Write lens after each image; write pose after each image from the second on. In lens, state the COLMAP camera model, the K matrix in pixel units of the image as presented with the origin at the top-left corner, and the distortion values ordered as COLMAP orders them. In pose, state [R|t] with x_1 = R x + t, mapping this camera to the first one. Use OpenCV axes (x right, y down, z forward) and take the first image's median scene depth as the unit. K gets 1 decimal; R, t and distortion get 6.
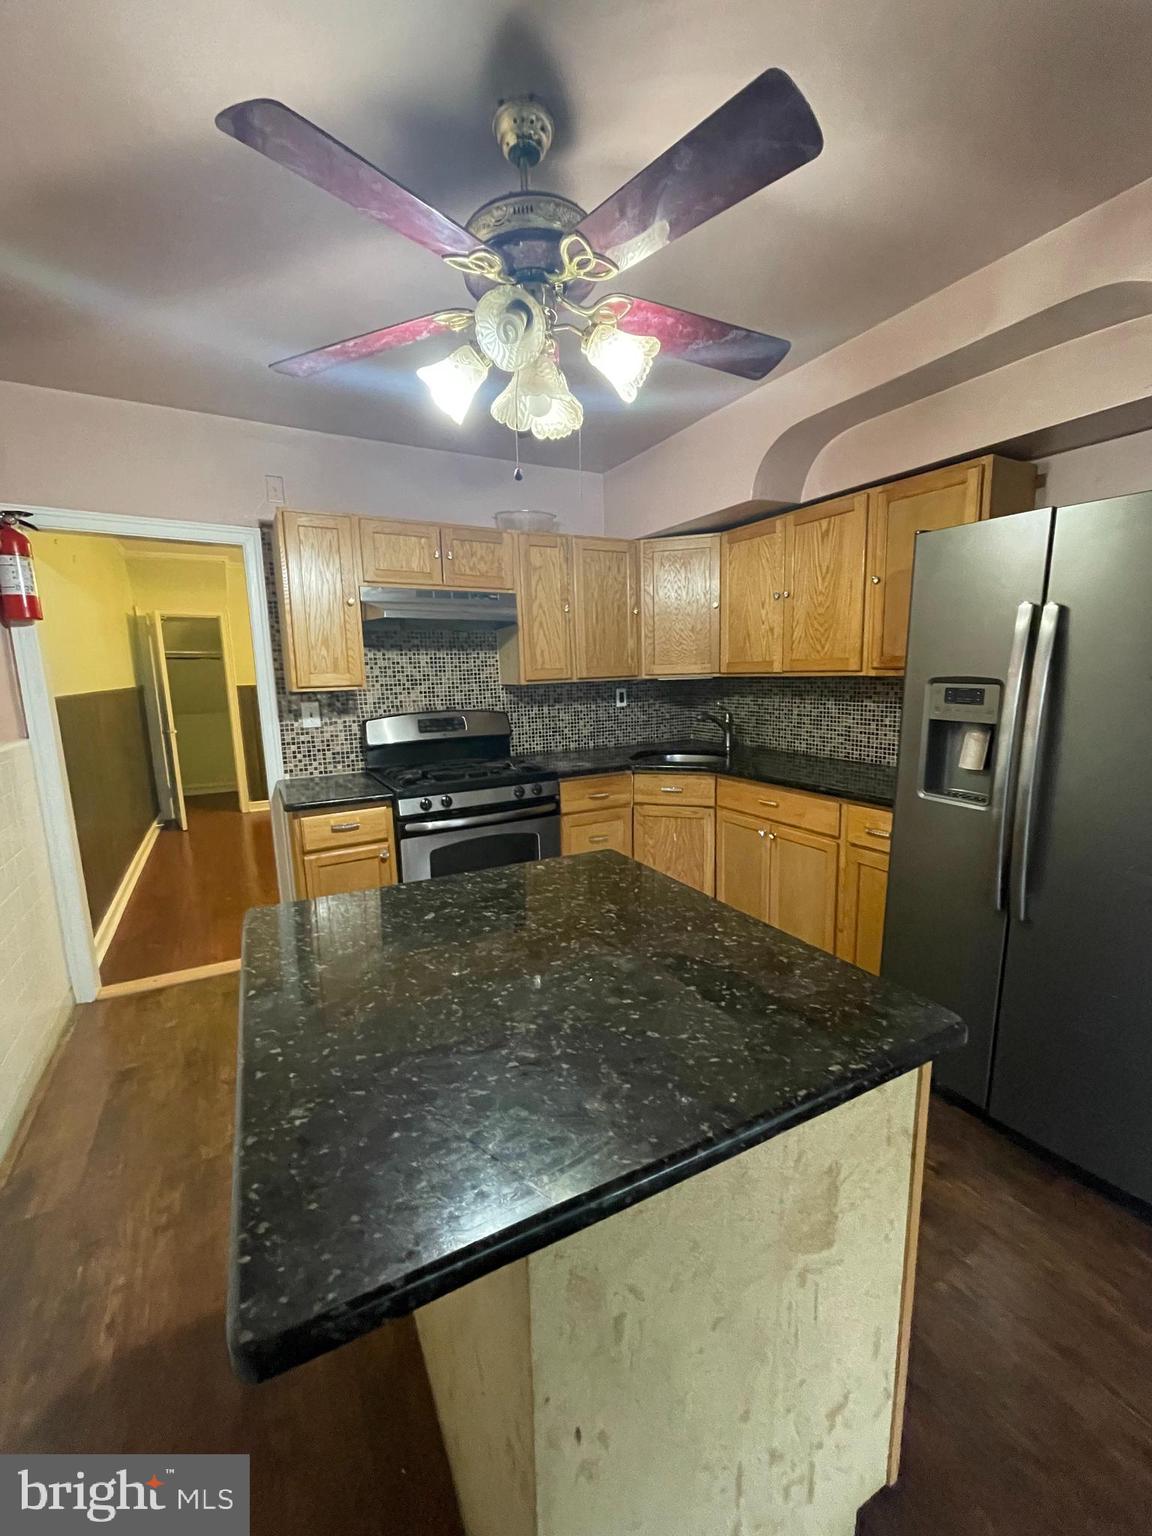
lens RADIAL K [[623.0, 0, 578.2], [0, 623.0, 767.8], [0, 0, 1]] dist [-0.000187, 0.000034]
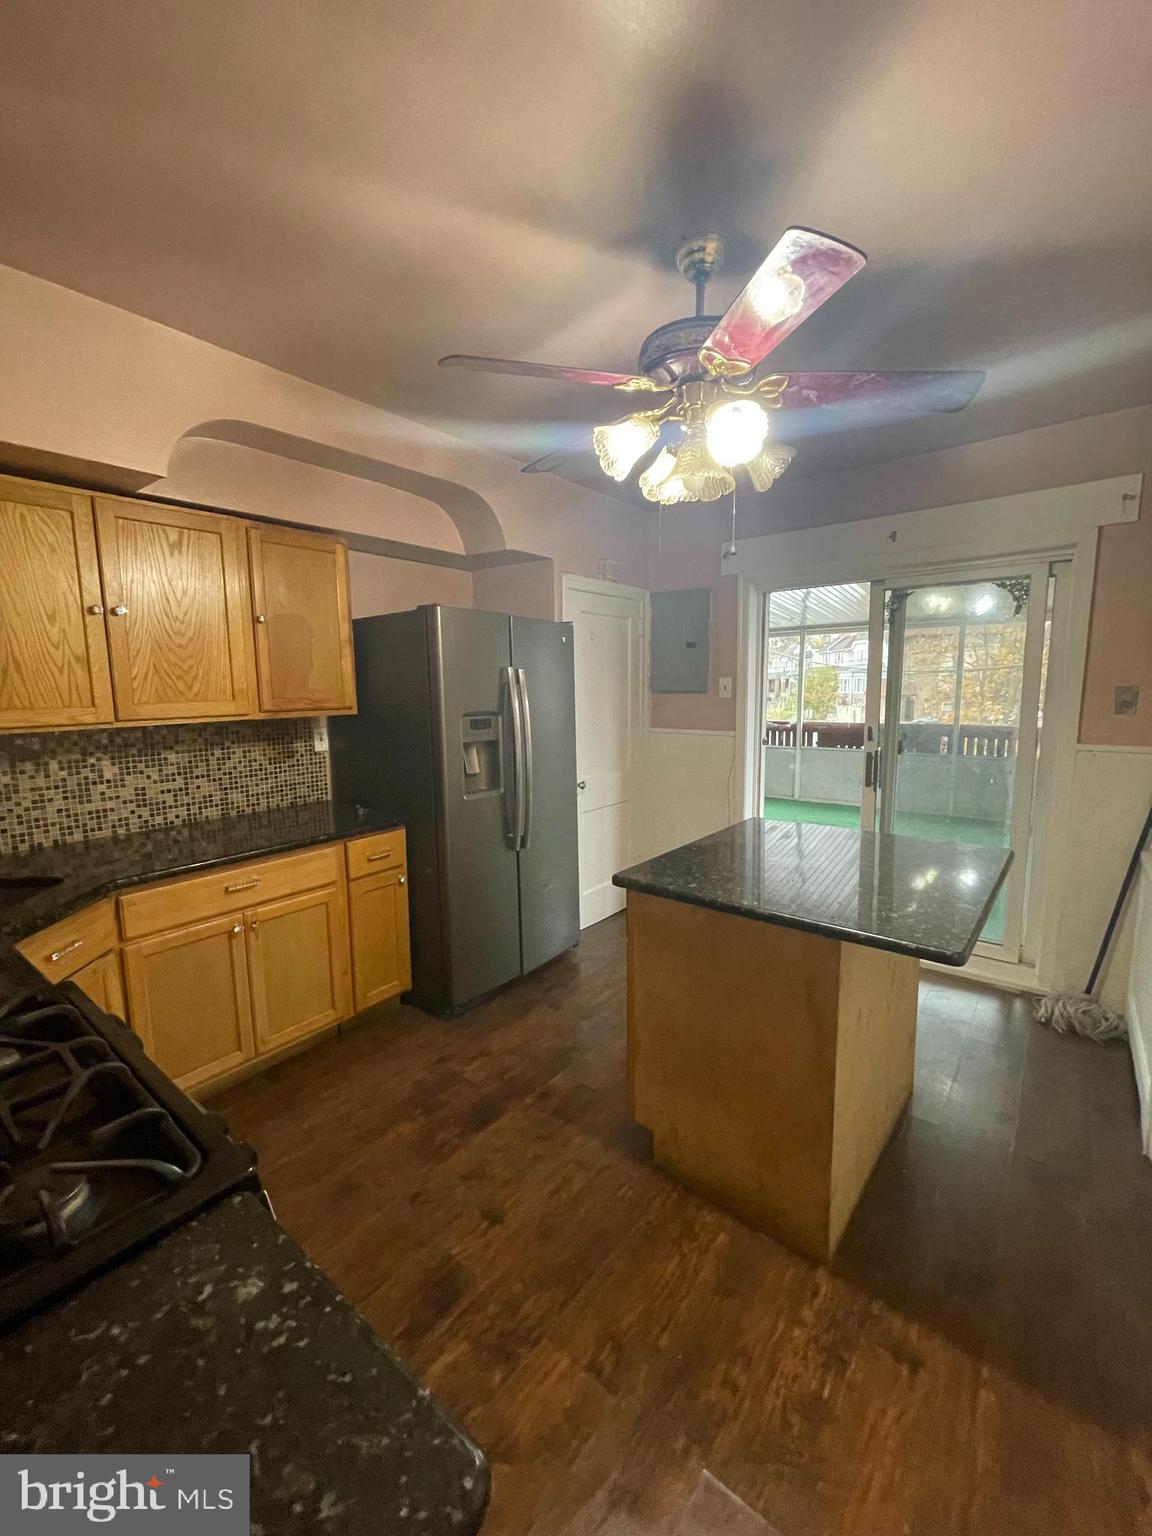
lens RADIAL K [[623.0, 0, 583.1], [0, 623.0, 766.1], [0, 0, 1]] dist [-0.000187, 0.000034]
pose [[-0.388491, -0.099561, 0.916058, -0.523892], [0.167718, 0.969899, 0.176541, -0.146752], [-0.906060, 0.222224, -0.360099, 0.821048]]
